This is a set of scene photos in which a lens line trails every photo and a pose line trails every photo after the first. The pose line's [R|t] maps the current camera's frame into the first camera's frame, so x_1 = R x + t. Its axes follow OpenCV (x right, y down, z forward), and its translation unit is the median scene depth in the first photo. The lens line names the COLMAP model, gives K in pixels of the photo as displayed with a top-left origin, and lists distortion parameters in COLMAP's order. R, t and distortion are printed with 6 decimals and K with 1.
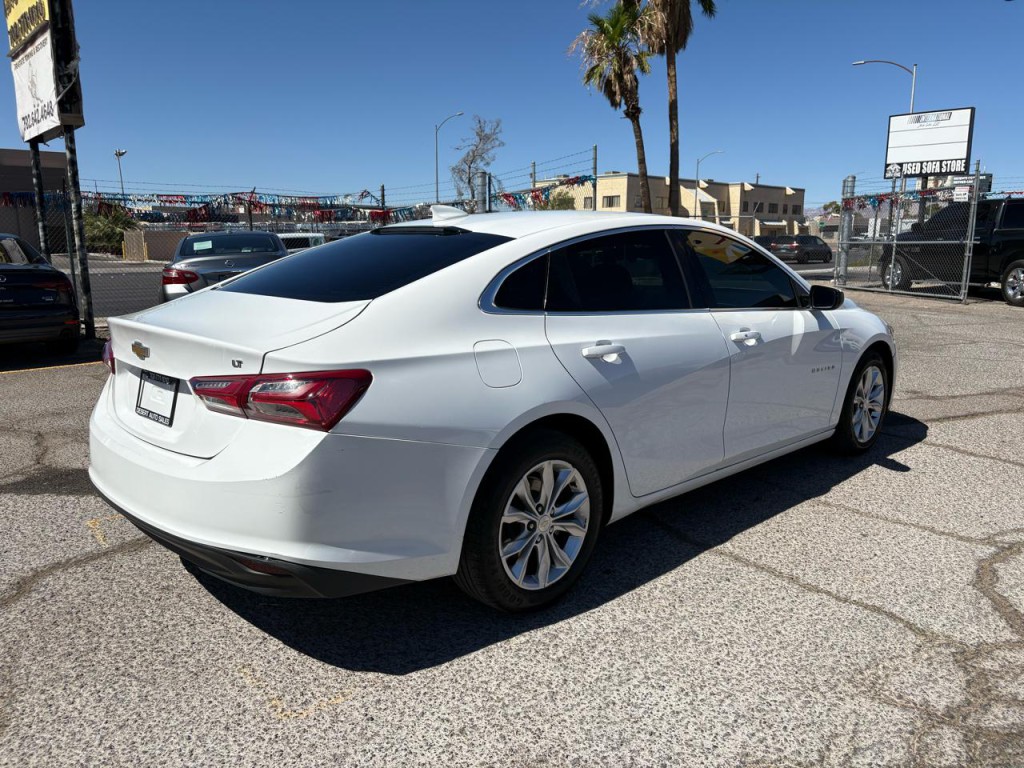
lens RADIAL K [[777.2, 0, 511.7], [0, 777.2, 382.5], [0, 0, 1]] dist [0.053559, -0.060628]
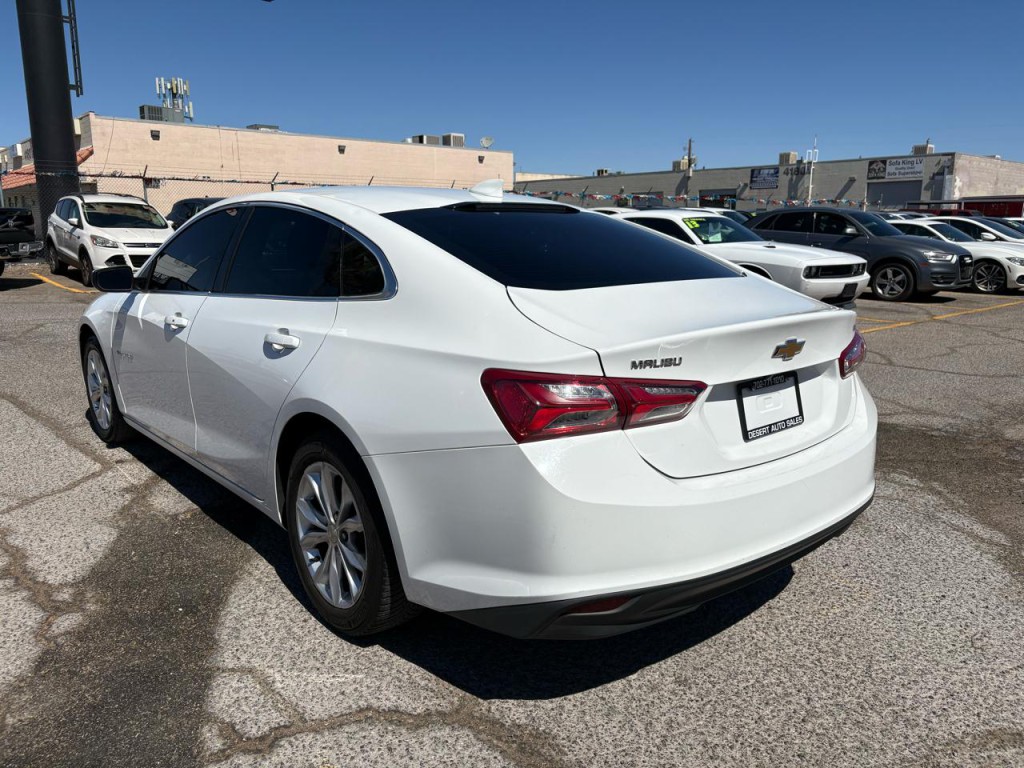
lens RADIAL K [[777.2, 0, 515.6], [0, 777.2, 392.9], [0, 0, 1]] dist [0.053559, -0.060628]
pose [[0.062677, -0.211202, 0.975431, -0.752600], [0.178709, 0.963931, 0.197229, -0.121767], [-0.981904, 0.161957, 0.098160, 0.694896]]
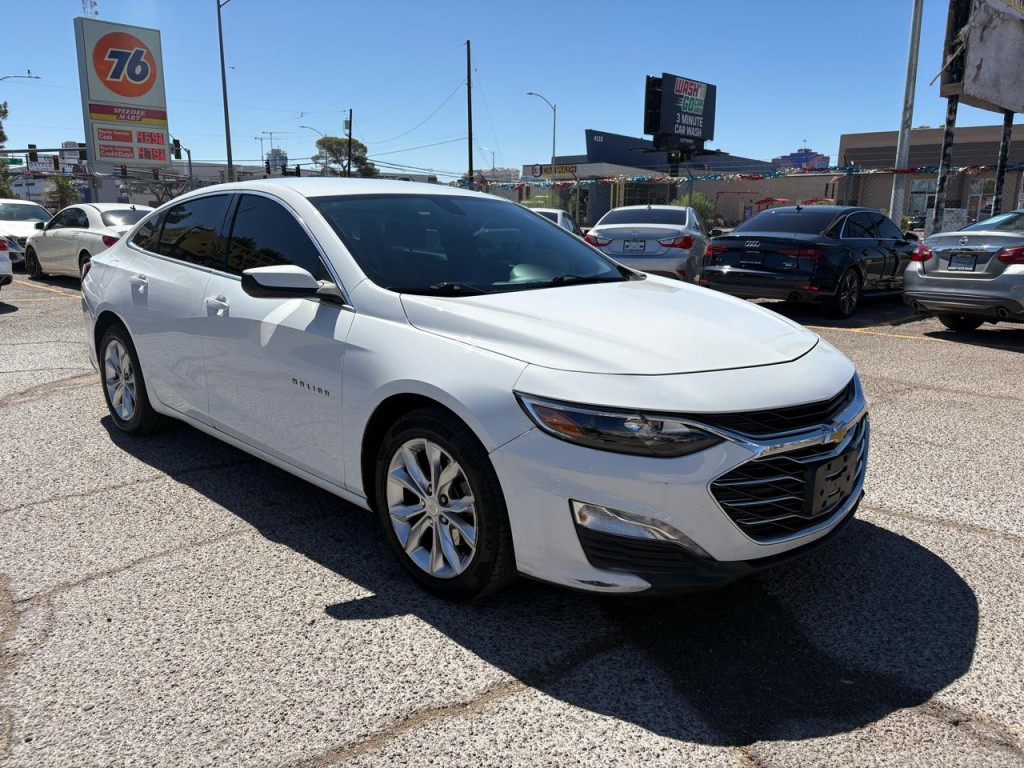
lens RADIAL K [[777.2, 0, 517.2], [0, 777.2, 381.0], [0, 0, 1]] dist [0.053559, -0.060628]
pose [[0.009926, 0.214508, -0.976672, 1.009241], [-0.190204, 0.959293, 0.208758, -0.191617], [0.981694, 0.183695, 0.050322, 1.058993]]
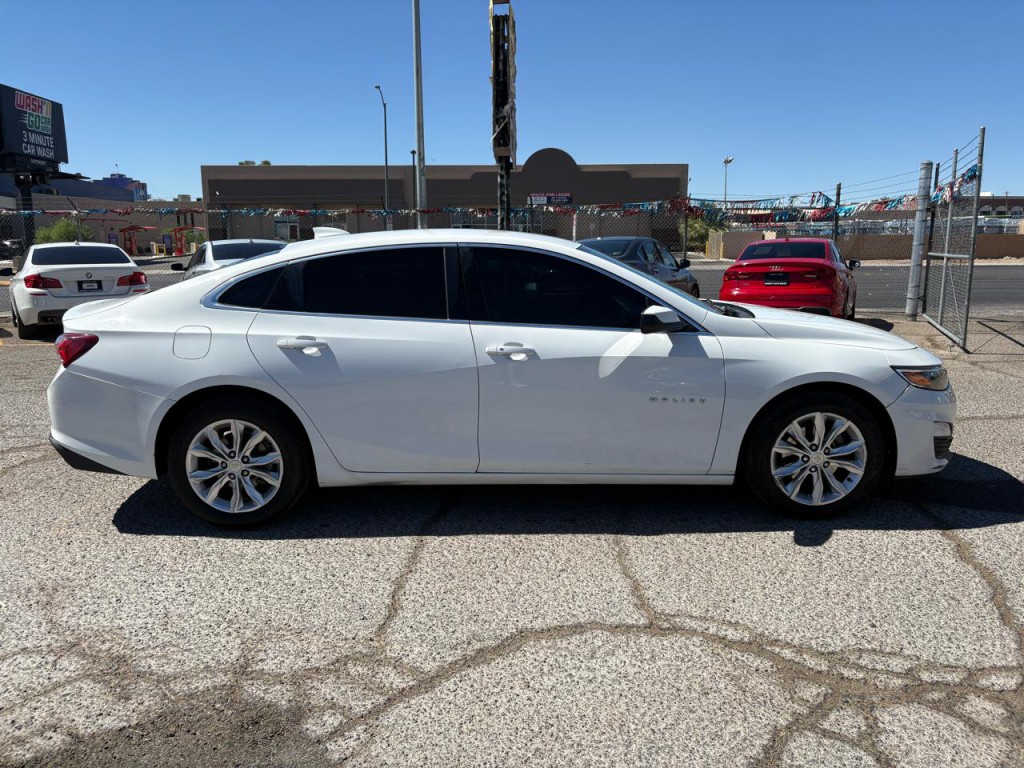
lens RADIAL K [[777.2, 0, 503.1], [0, 777.2, 377.9], [0, 0, 1]] dist [0.053559, -0.060628]
pose [[0.718433, 0.120265, -0.685121, 0.794163], [-0.122952, 0.991387, 0.045096, -0.054306], [0.684644, 0.051839, 0.727032, 0.198968]]
